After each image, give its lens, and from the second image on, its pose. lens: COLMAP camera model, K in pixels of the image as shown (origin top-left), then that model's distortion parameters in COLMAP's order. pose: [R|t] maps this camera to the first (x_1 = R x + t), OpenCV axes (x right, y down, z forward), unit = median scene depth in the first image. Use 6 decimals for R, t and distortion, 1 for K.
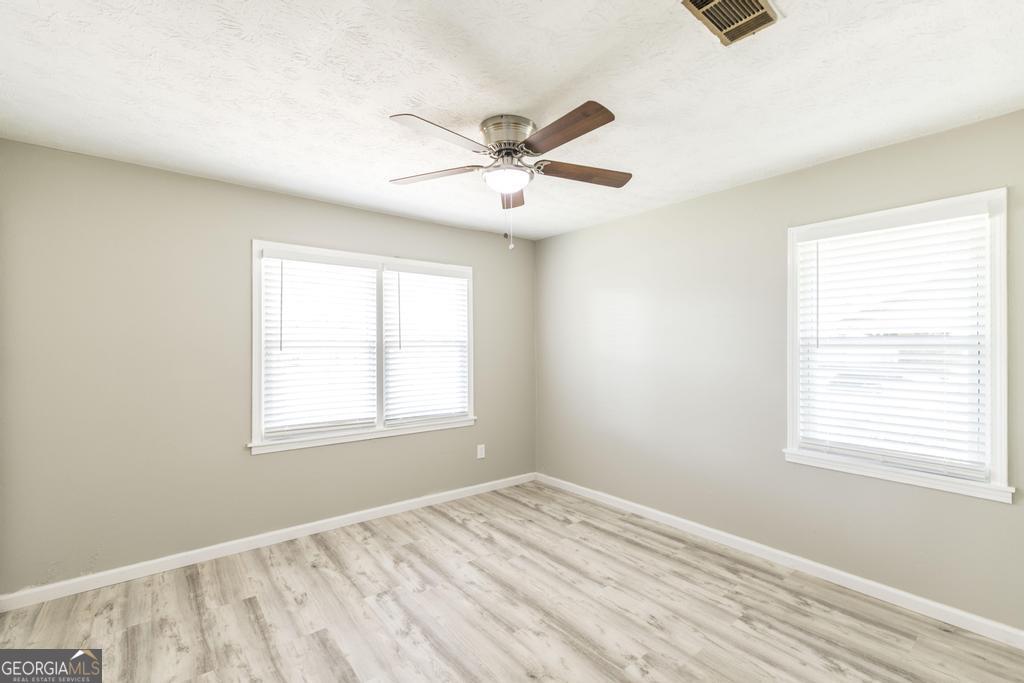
lens RADIAL K [[445.5, 0, 508.7], [0, 445.5, 341.1], [0, 0, 1]] dist [-0.000645, -0.000098]
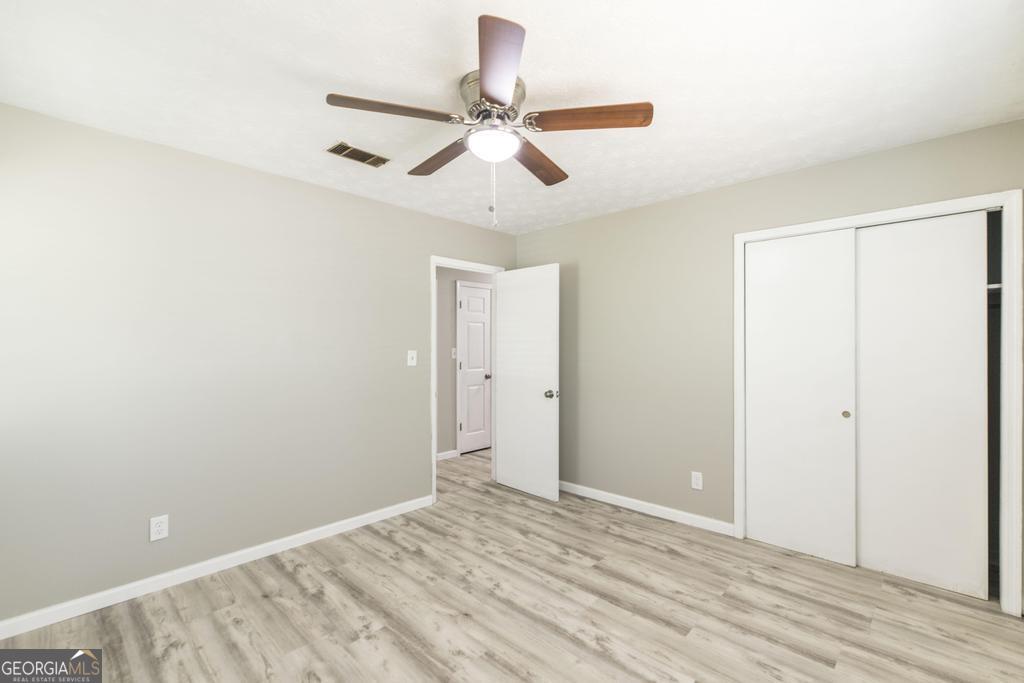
lens RADIAL K [[445.5, 0, 513.2], [0, 445.5, 341.7], [0, 0, 1]] dist [-0.000645, -0.000098]
pose [[-0.990379, -0.001729, -0.138367, 0.085486], [0.000429, 0.999879, -0.015562, 0.036455], [0.138377, -0.015472, -0.990259, 1.972300]]
